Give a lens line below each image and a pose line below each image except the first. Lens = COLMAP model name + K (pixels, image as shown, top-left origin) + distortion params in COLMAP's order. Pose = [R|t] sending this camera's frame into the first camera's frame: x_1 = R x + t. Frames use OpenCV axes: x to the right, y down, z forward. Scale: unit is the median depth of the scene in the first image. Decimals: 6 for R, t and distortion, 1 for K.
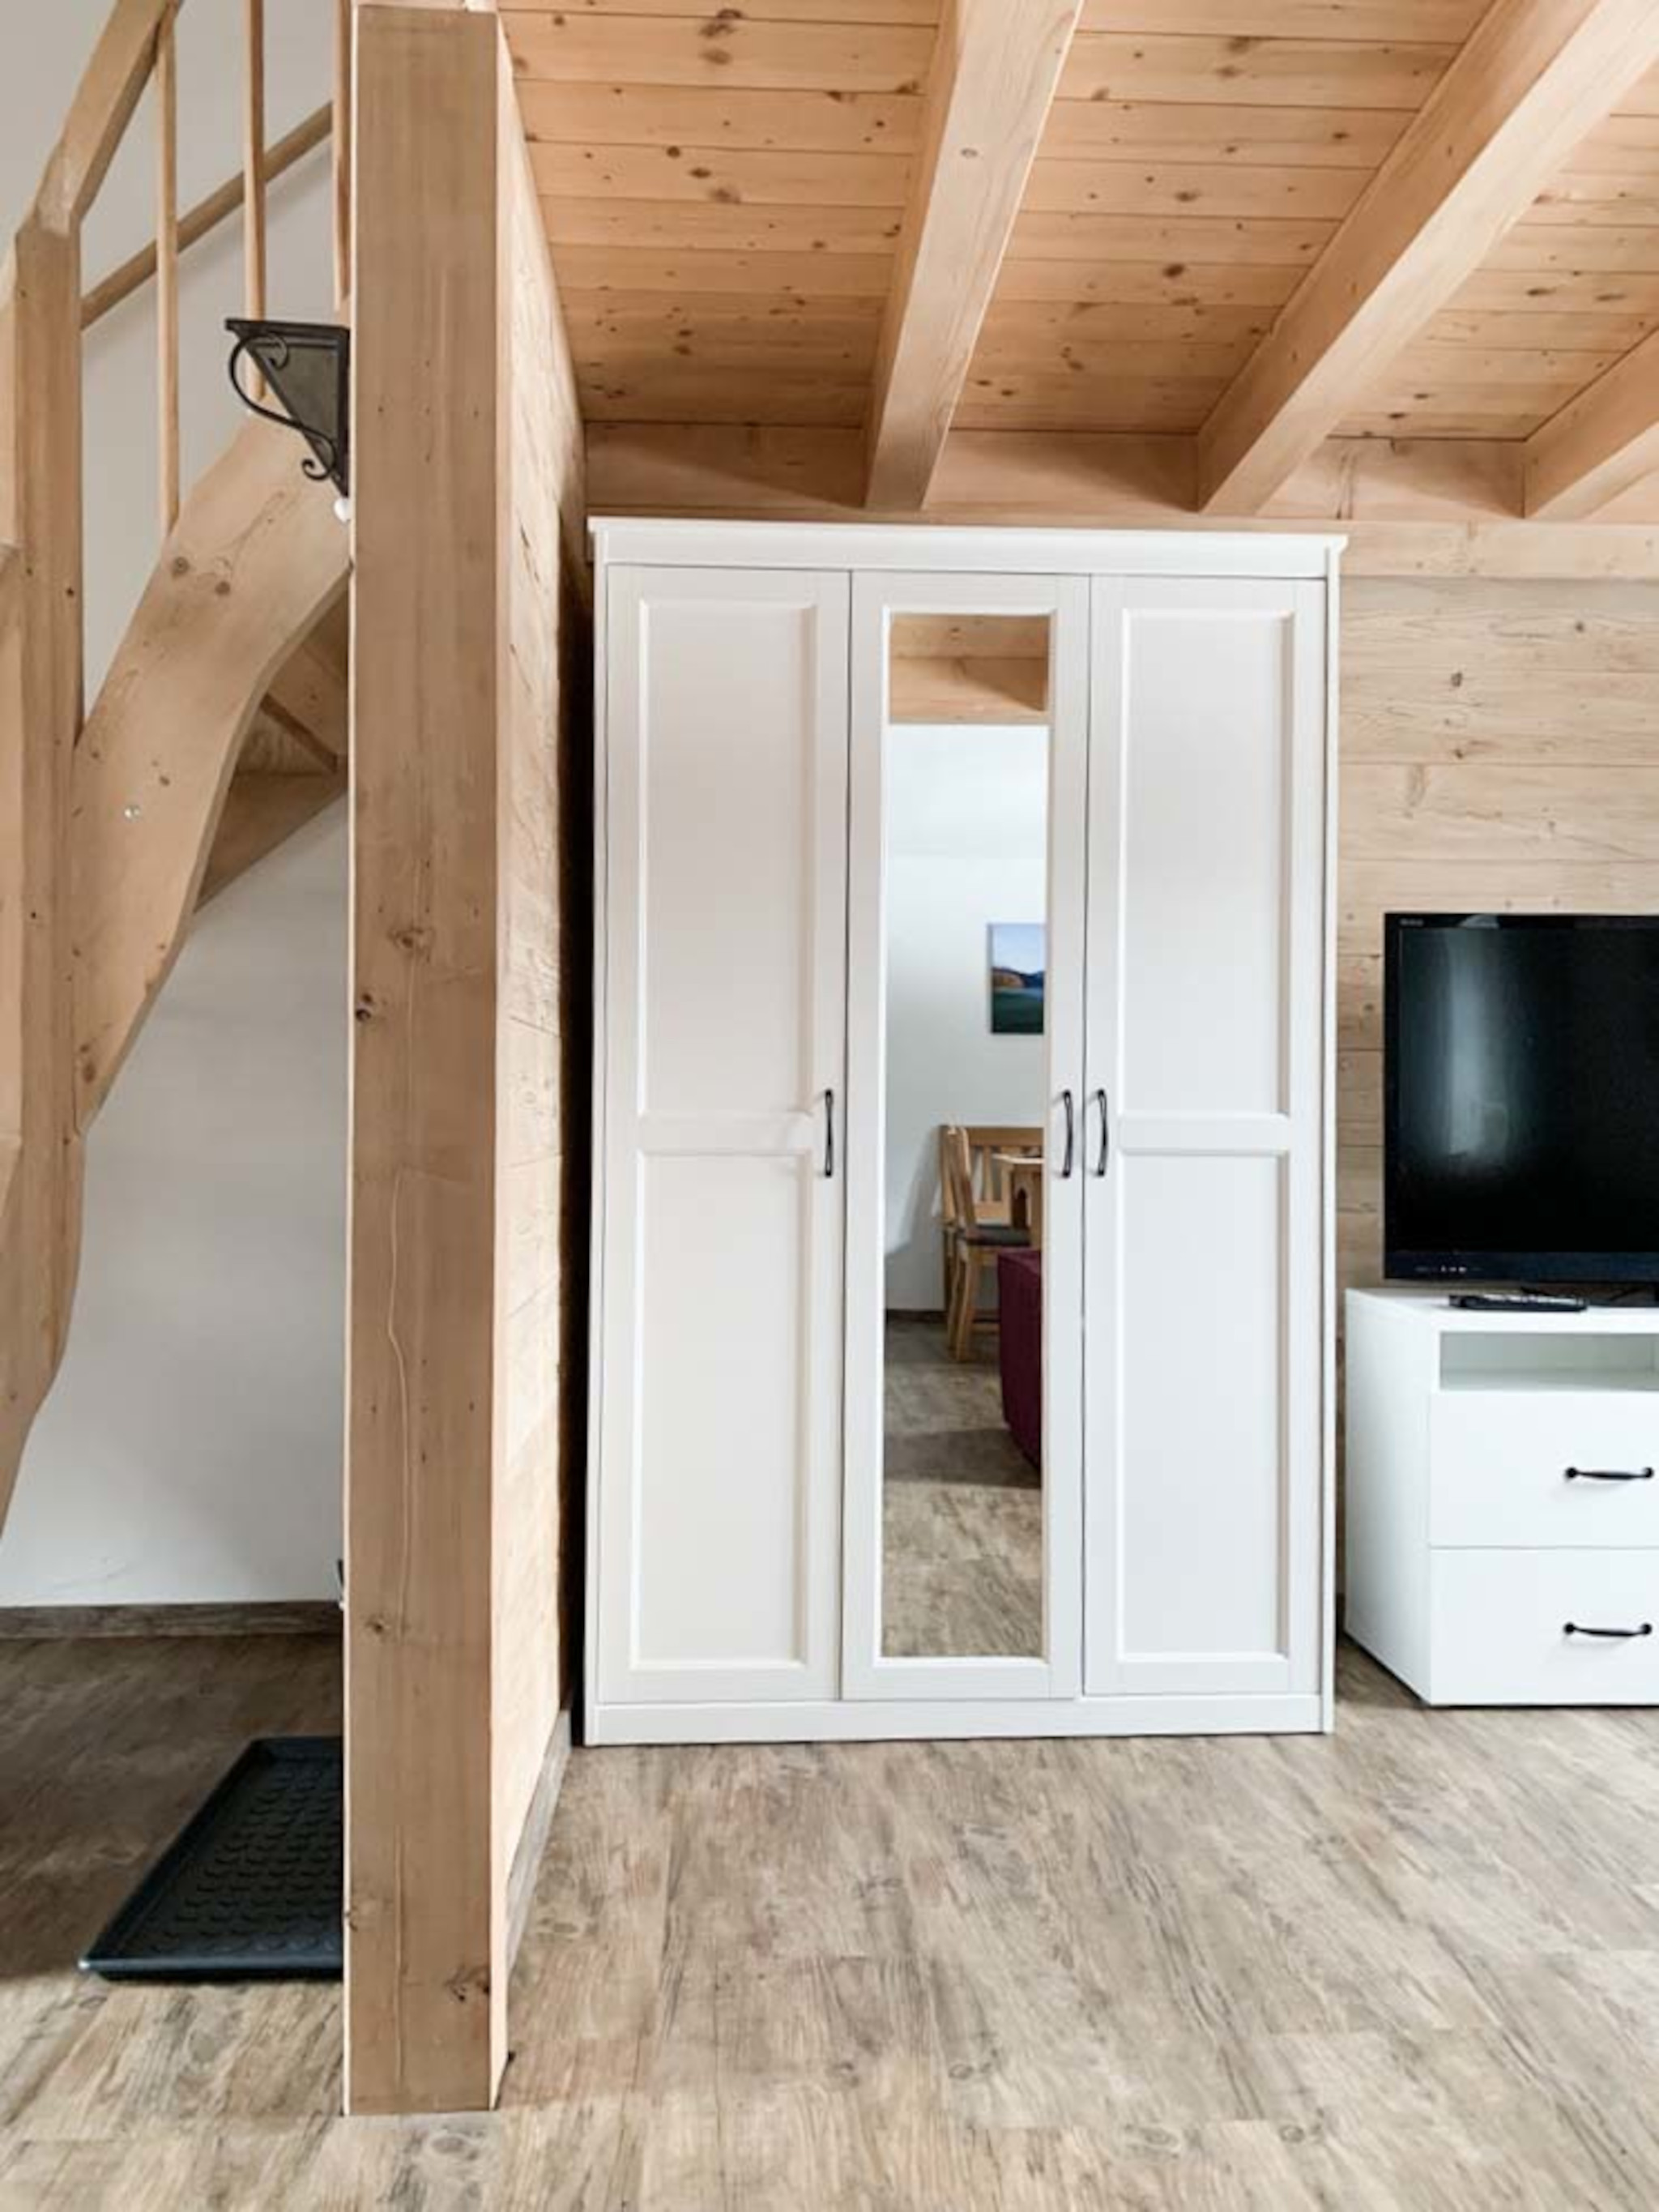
lens RADIAL K [[1761.4, 0, 830.7], [0, 1761.4, 1075.2], [0, 0, 1]] dist [0.011577, 0.004853]
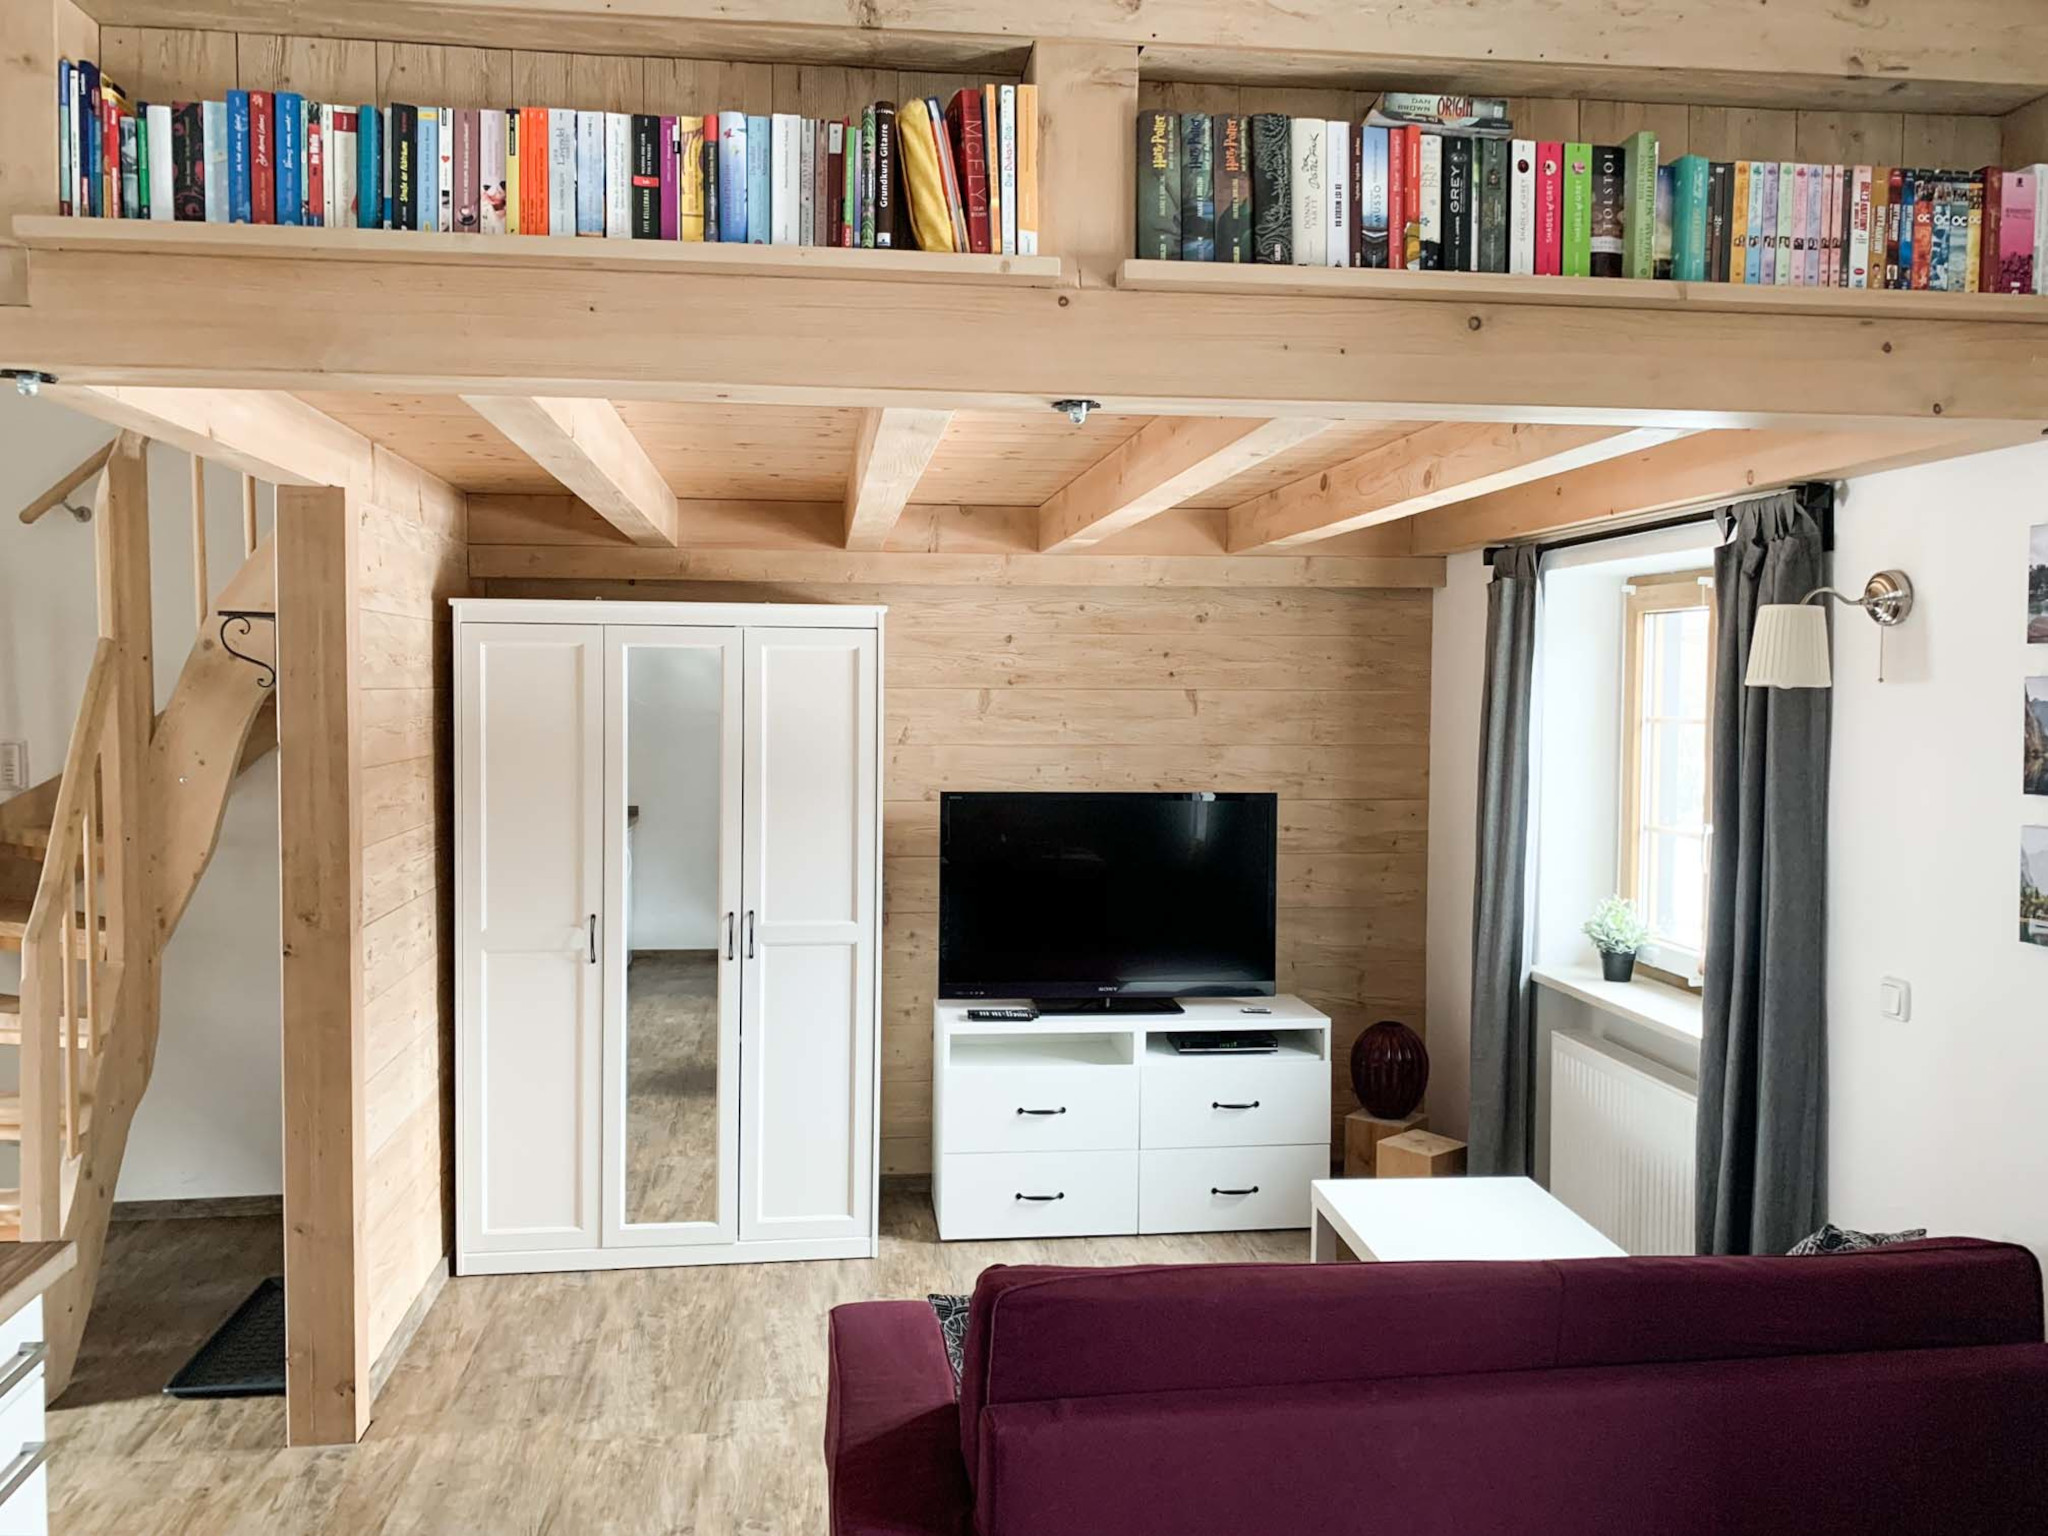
lens RADIAL K [[1584.7, 0, 1023.7], [0, 1584.7, 744.7], [0, 0, 1]] dist [0.008668, 0.000826]
pose [[0.996420, 0.001542, 0.084528, 0.330987], [-0.006133, 0.998518, 0.054076, -0.281697], [-0.084319, -0.054401, 0.994953, -0.704905]]
